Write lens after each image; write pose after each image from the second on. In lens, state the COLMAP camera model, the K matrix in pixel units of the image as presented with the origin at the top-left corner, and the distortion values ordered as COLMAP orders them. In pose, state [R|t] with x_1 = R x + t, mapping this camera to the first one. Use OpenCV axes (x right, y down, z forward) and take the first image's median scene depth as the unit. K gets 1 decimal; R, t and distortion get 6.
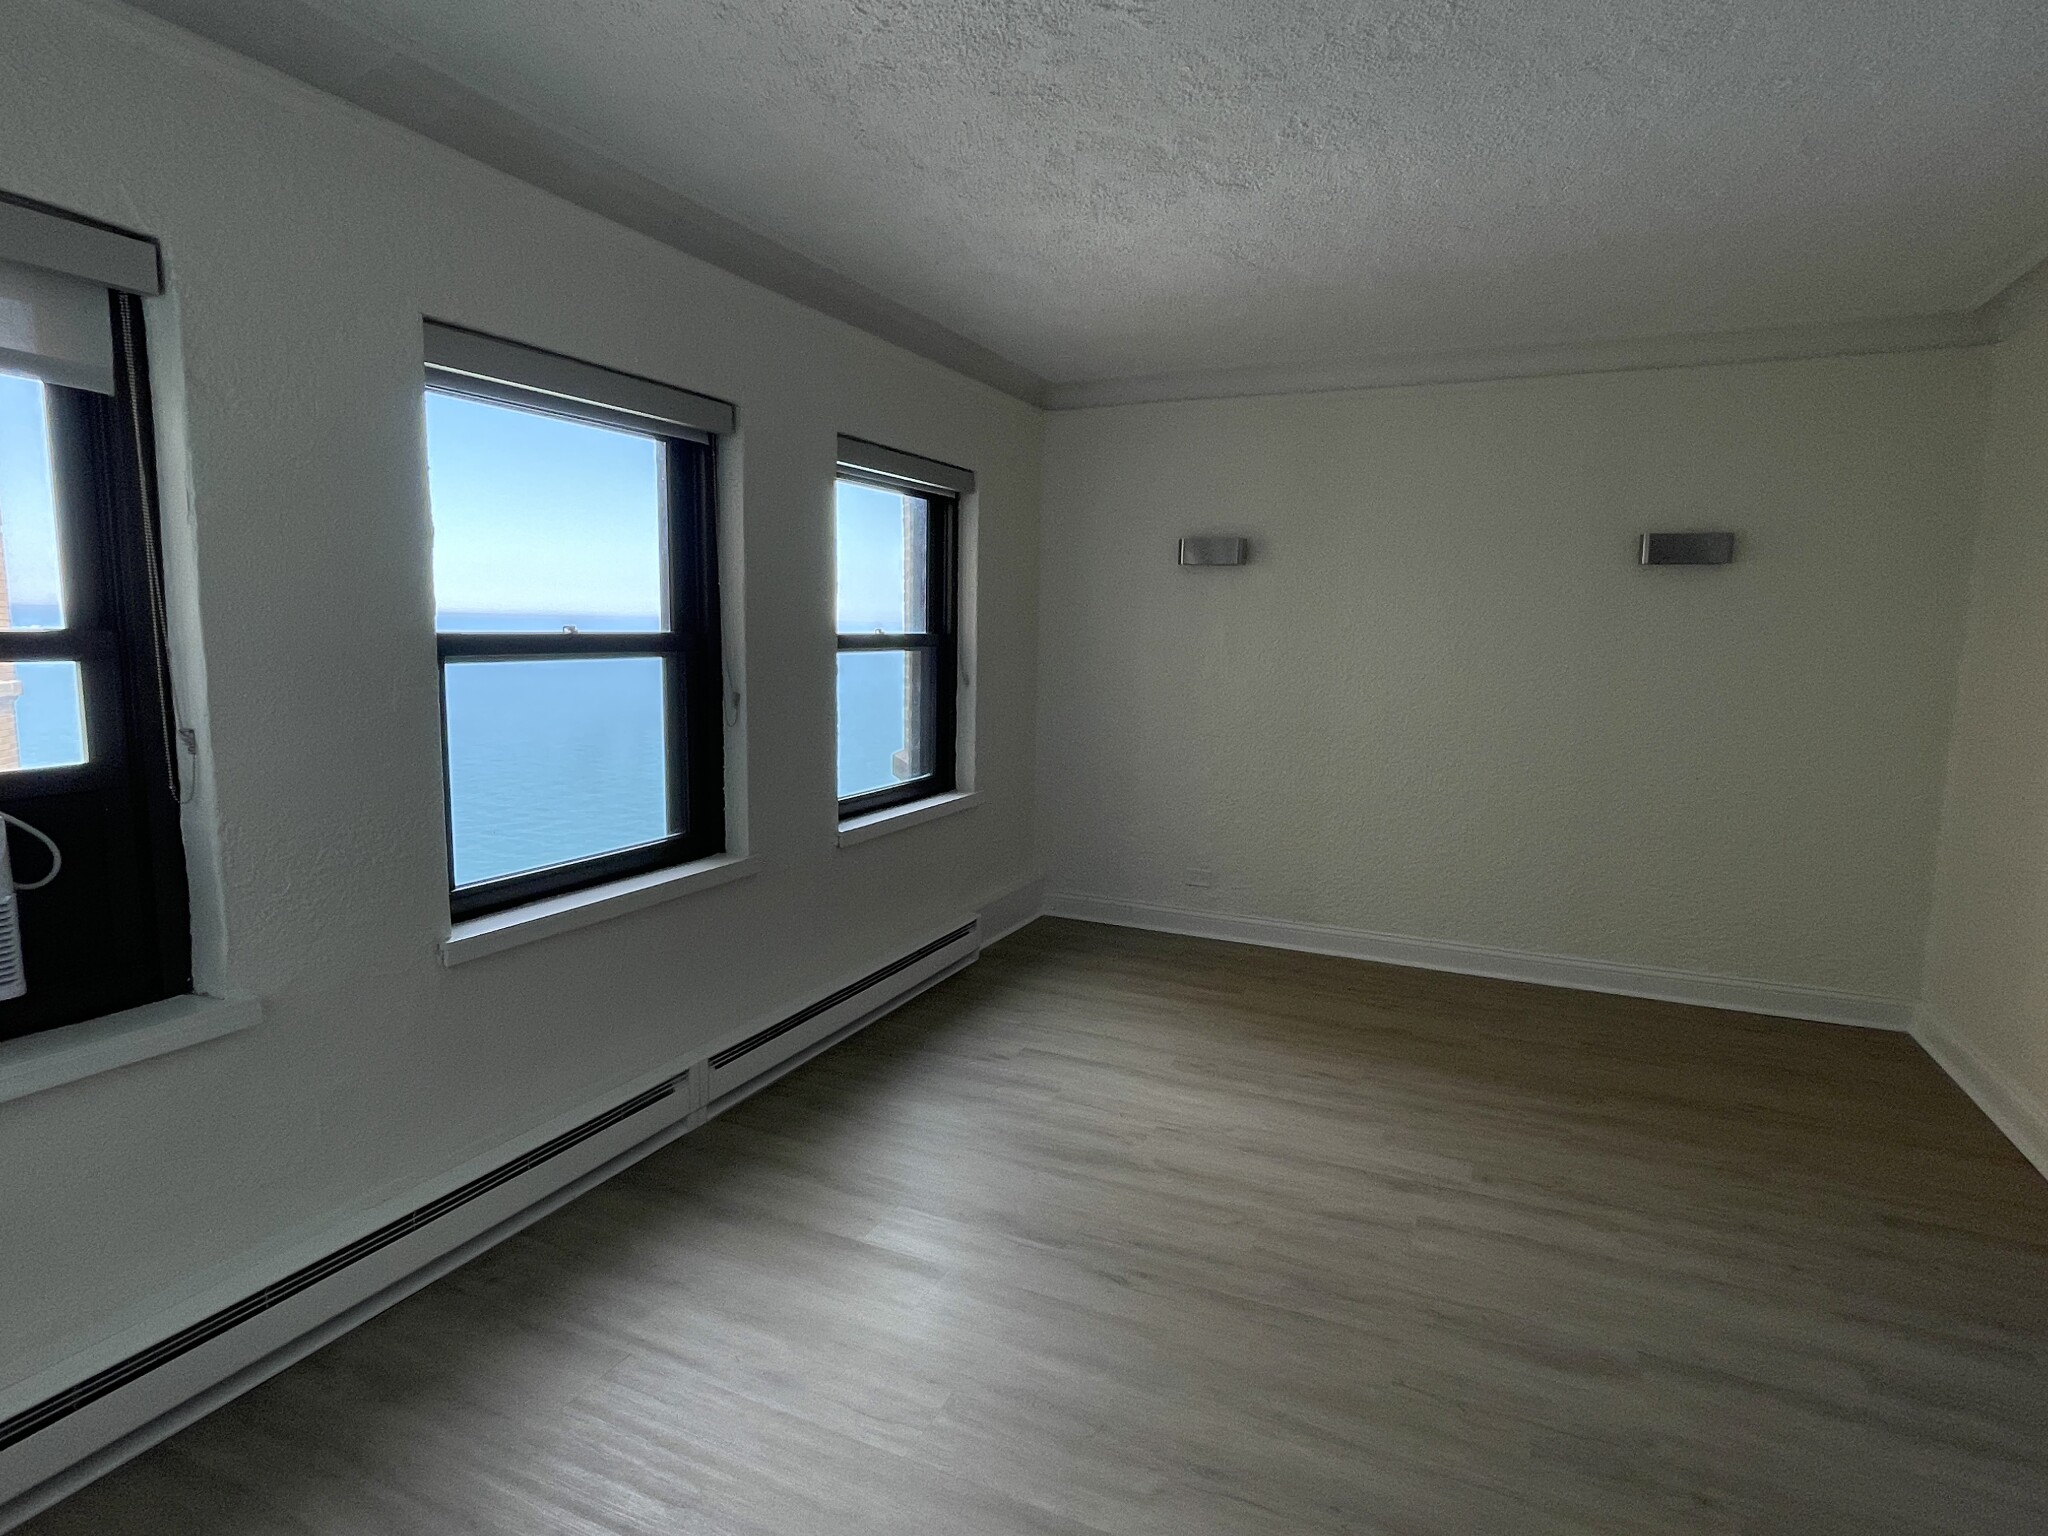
lens RADIAL K [[1078.8, 0, 1024.0], [0, 1078.8, 768.0], [0, 0, 1]] dist [-0.000258, -0.000222]
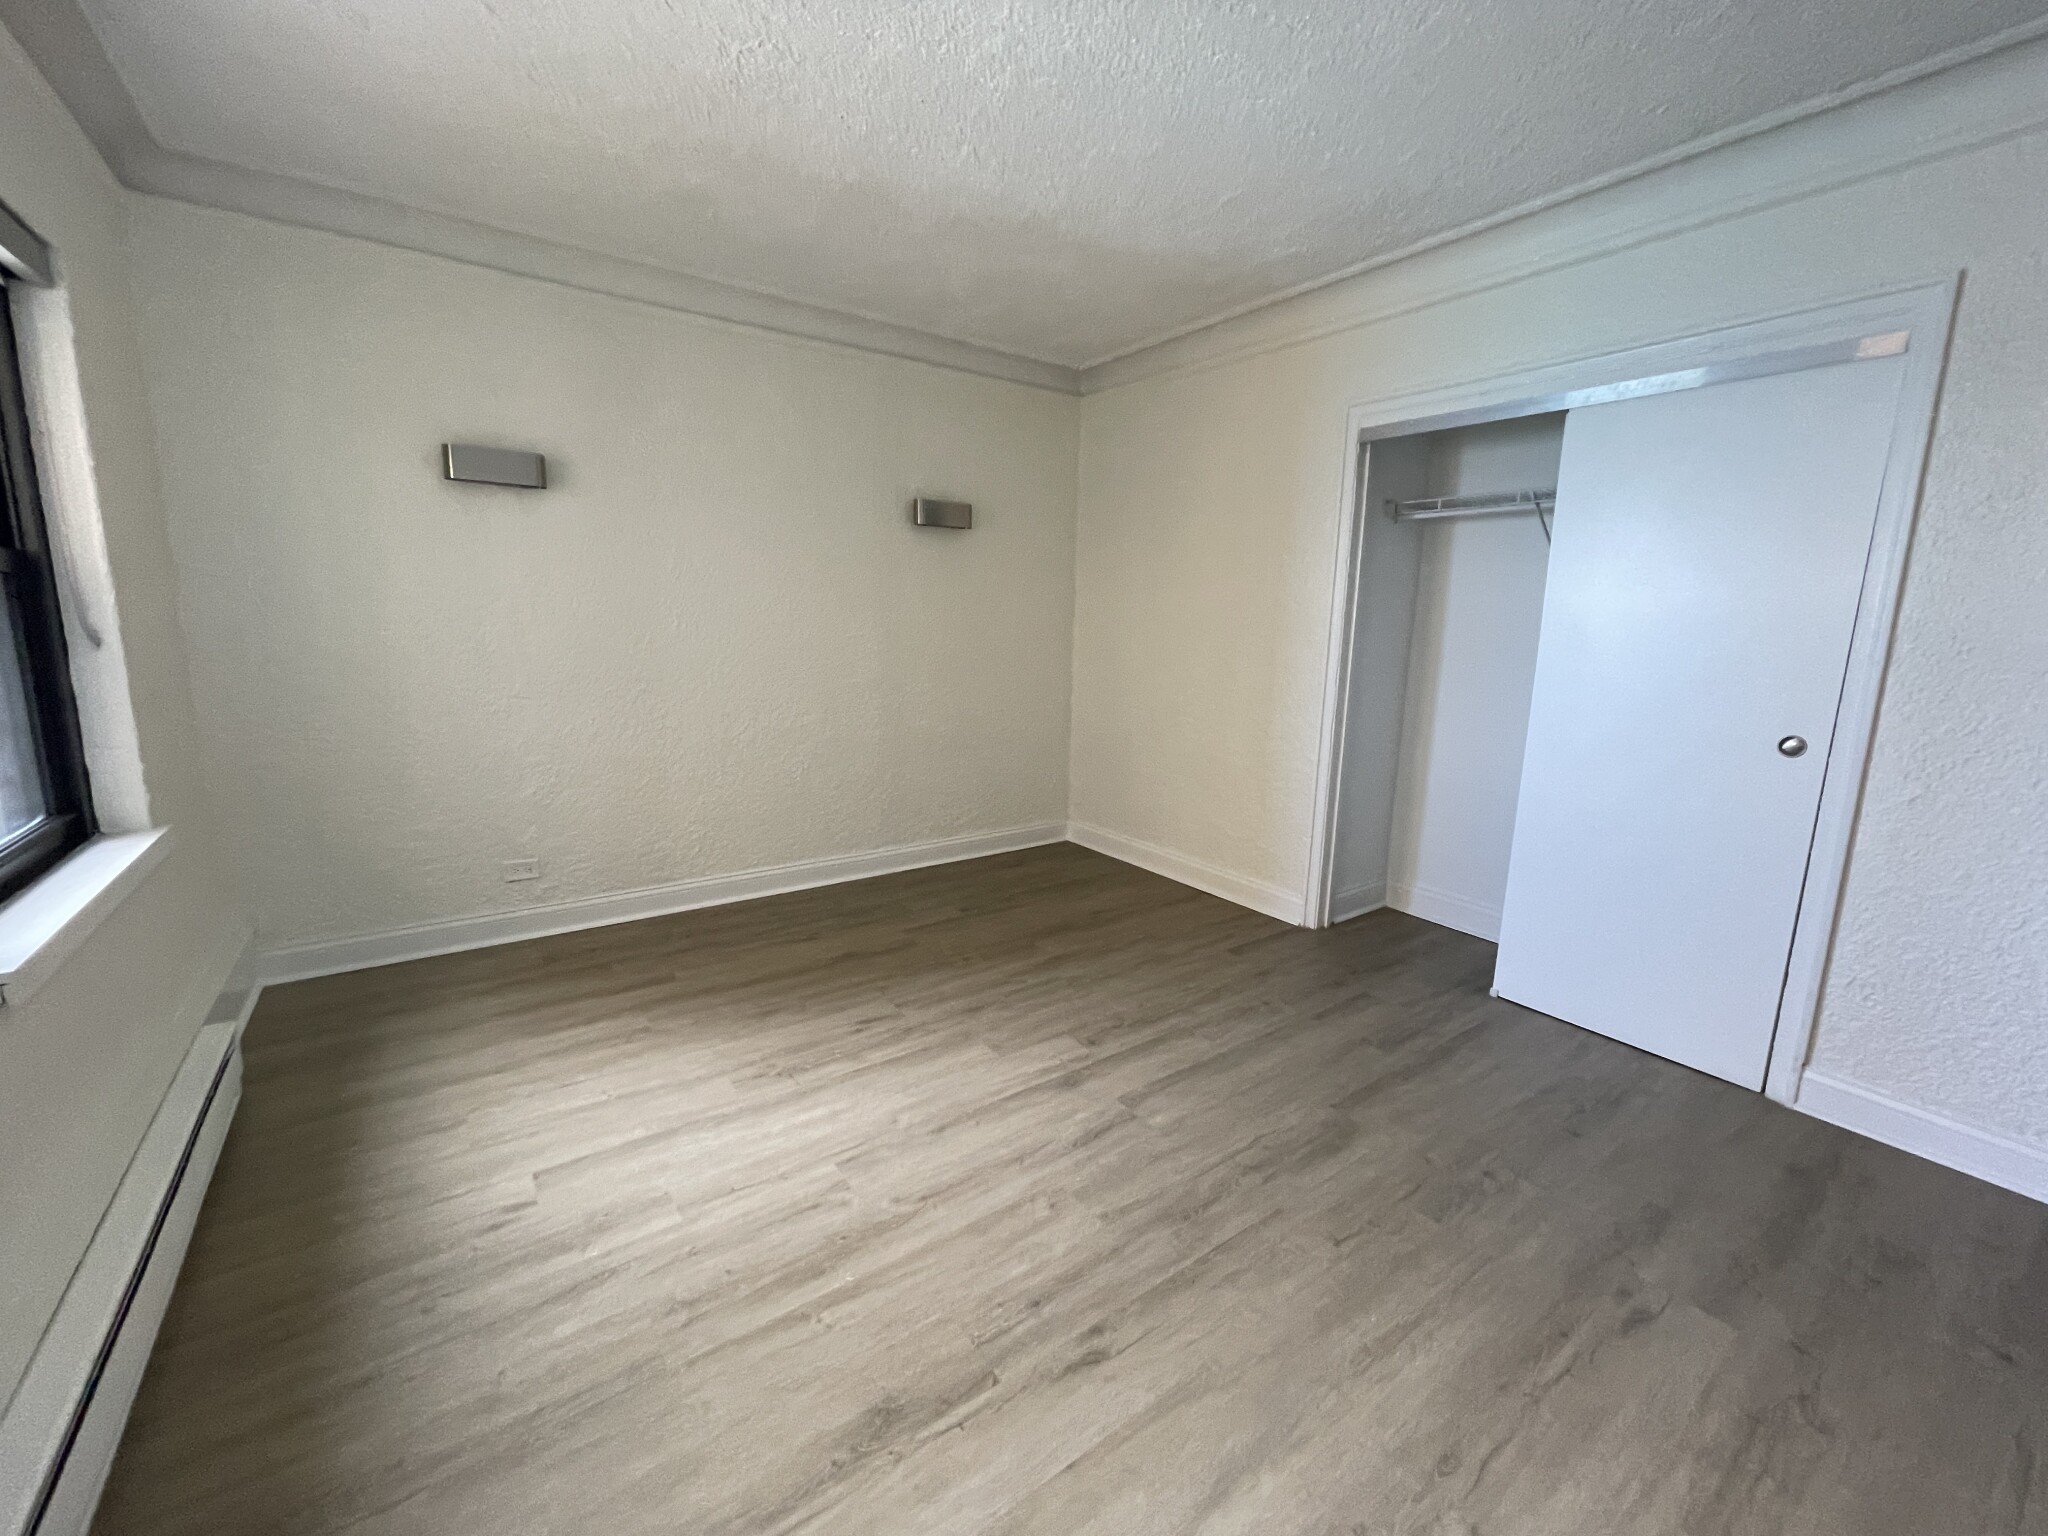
lens RADIAL K [[835.1, 0, 1027.0], [0, 835.1, 760.8], [0, 0, 1]] dist [0.001893, -0.000246]
pose [[0.488719, -0.159871, 0.857668, -0.277666], [0.100699, 0.986834, 0.126567, -0.035207], [-0.866610, 0.024510, 0.498383, 0.498561]]
